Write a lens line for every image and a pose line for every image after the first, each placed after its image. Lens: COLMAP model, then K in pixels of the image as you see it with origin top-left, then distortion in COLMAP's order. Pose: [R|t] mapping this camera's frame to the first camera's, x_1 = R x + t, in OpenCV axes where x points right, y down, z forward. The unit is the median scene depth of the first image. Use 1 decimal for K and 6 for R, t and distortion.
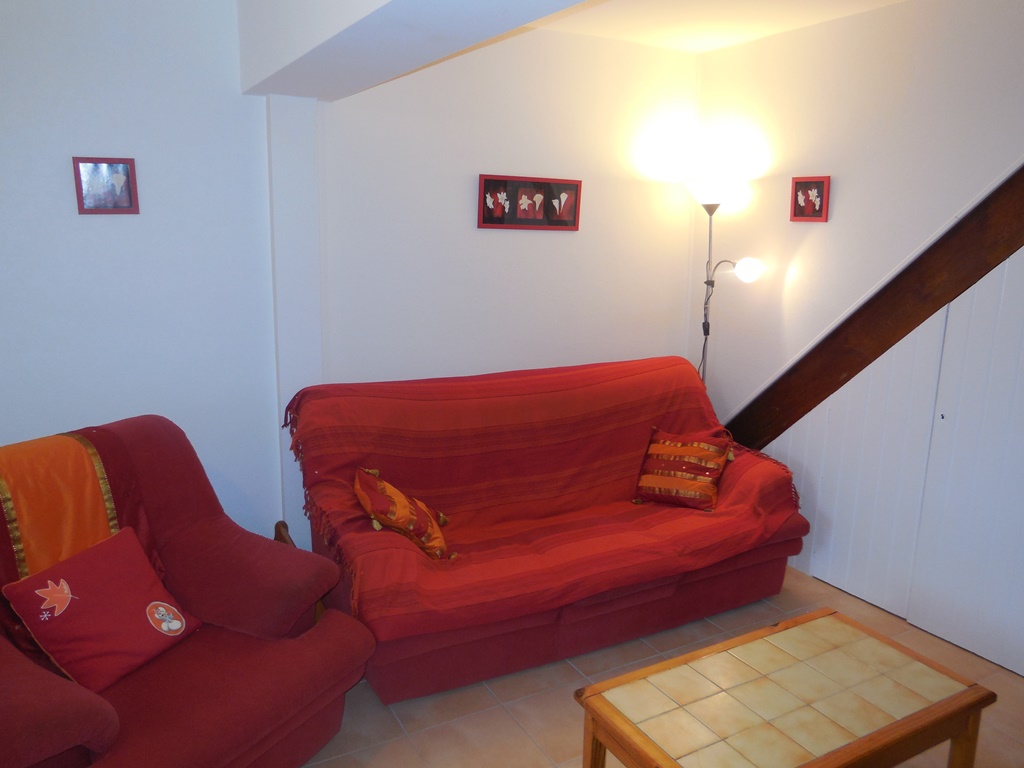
lens RADIAL K [[773.1, 0, 513.7], [0, 773.1, 376.2], [0, 0, 1]] dist [-0.017100, 0.018469]
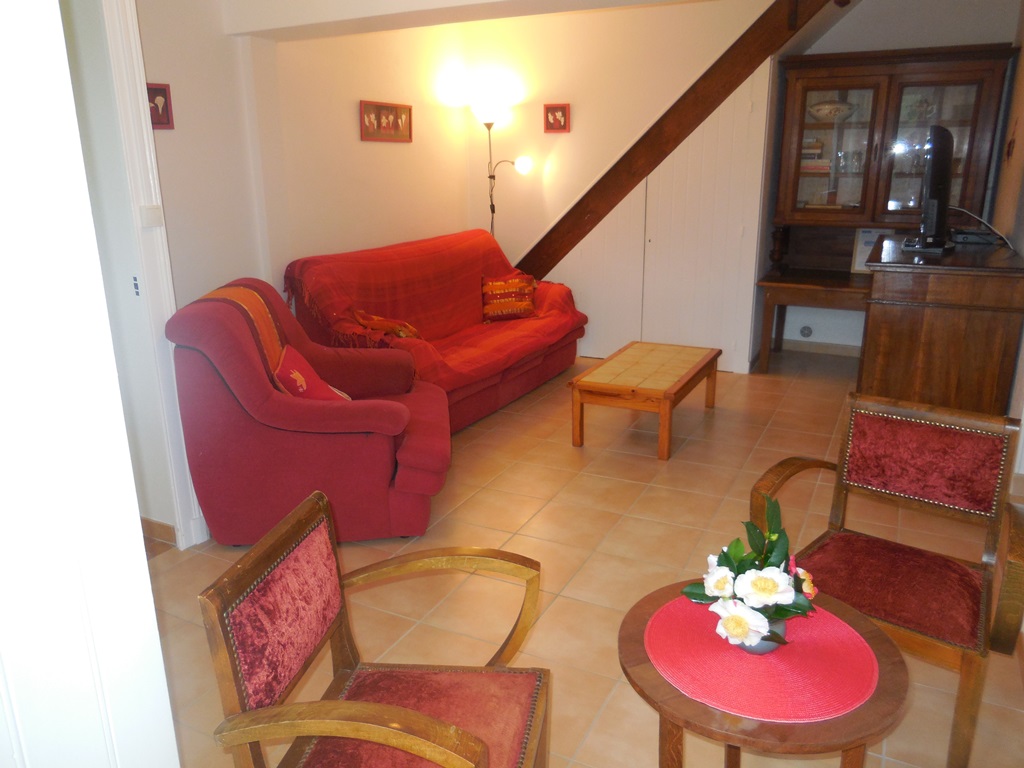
lens RADIAL K [[773.1, 0, 507.7], [0, 773.1, 386.9], [0, 0, 1]] dist [-0.017100, 0.018469]
pose [[0.832890, -0.182043, 0.522642, -0.620516], [0.131445, 0.982400, 0.132710, 0.089288], [-0.537602, -0.041834, 0.842160, -0.307165]]
